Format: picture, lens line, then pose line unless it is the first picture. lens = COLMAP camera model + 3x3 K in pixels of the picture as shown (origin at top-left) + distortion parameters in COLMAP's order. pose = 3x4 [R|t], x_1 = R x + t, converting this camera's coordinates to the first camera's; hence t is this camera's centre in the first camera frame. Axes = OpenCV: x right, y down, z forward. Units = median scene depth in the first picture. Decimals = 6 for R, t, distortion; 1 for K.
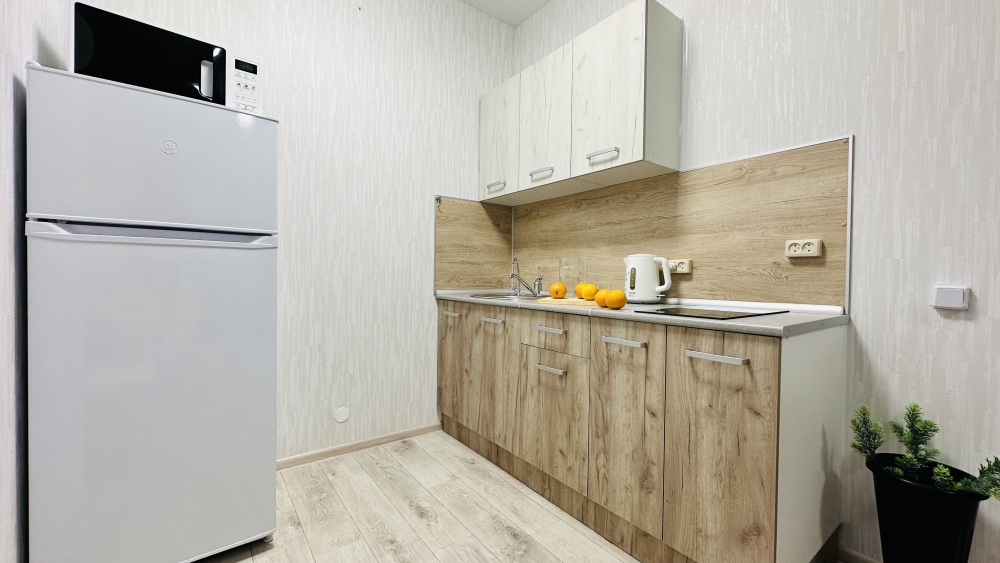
lens RADIAL K [[396.3, 0, 500.0], [0, 396.3, 281.5], [0, 0, 1]] dist [-0.000823, -0.000177]
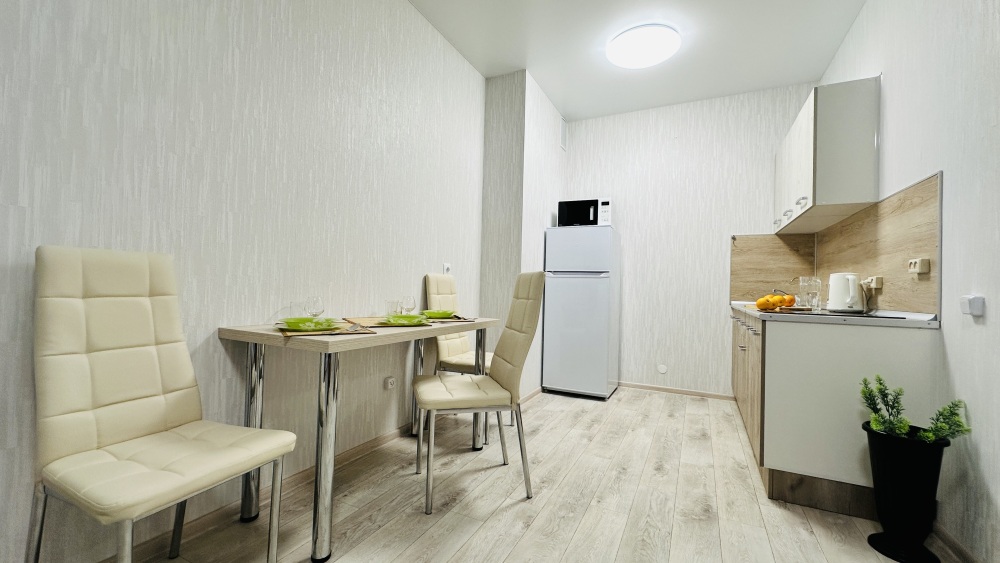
lens RADIAL K [[396.3, 0, 500.0], [0, 396.3, 281.5], [0, 0, 1]] dist [-0.000823, -0.000177]
pose [[0.444228, -0.015848, -0.895773, 0.876194], [-0.031897, 0.998930, -0.033492, 0.029590], [0.895346, 0.043451, 0.443247, -0.450765]]
